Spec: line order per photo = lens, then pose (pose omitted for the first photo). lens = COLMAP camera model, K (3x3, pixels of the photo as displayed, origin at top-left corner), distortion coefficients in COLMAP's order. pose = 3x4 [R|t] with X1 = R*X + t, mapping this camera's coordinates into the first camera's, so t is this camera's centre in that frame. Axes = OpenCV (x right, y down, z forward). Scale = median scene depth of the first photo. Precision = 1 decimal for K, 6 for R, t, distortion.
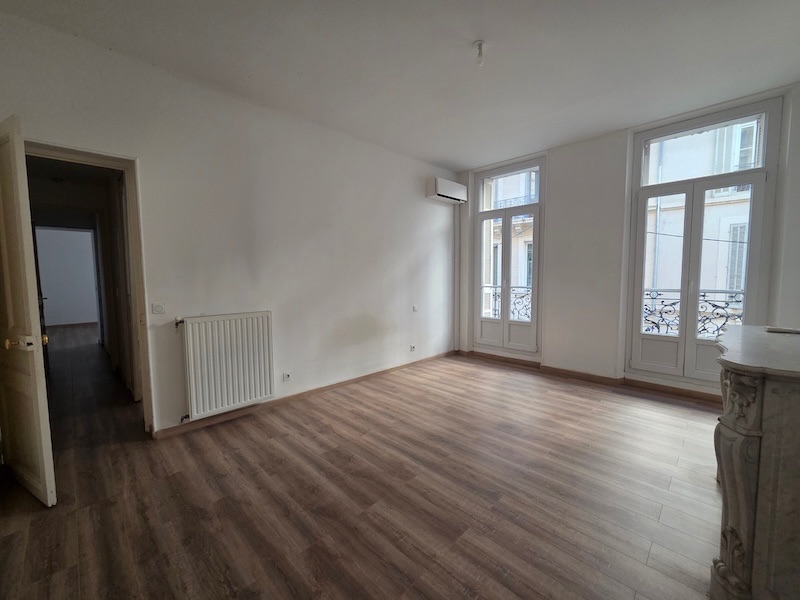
lens RADIAL K [[325.4, 0, 405.2], [0, 325.4, 298.7], [0, 0, 1]] dist [0.000199, 0.000248]
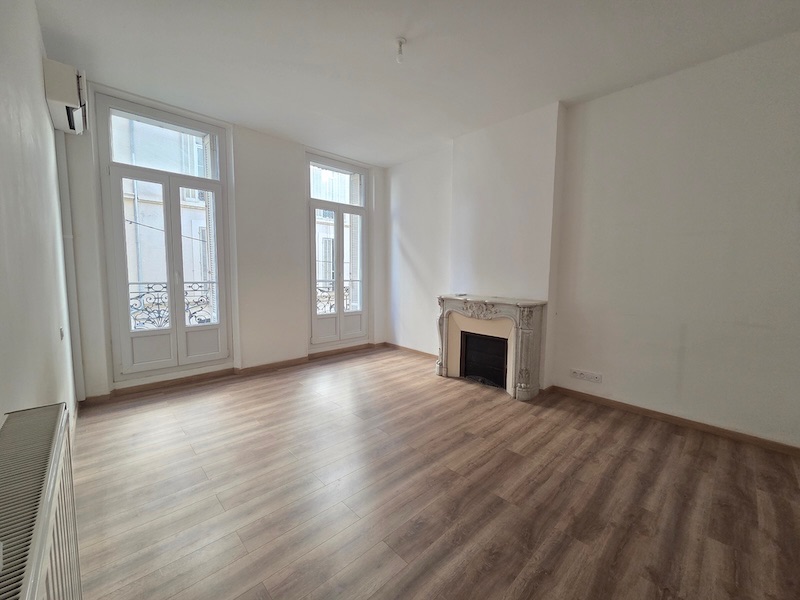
lens RADIAL K [[325.4, 0, 405.2], [0, 325.4, 298.7], [0, 0, 1]] dist [0.000199, 0.000248]
pose [[0.033556, -0.077945, 0.996393, -0.805229], [0.058677, 0.995388, 0.075890, -0.050095], [-0.997713, 0.055918, 0.037975, 0.934208]]
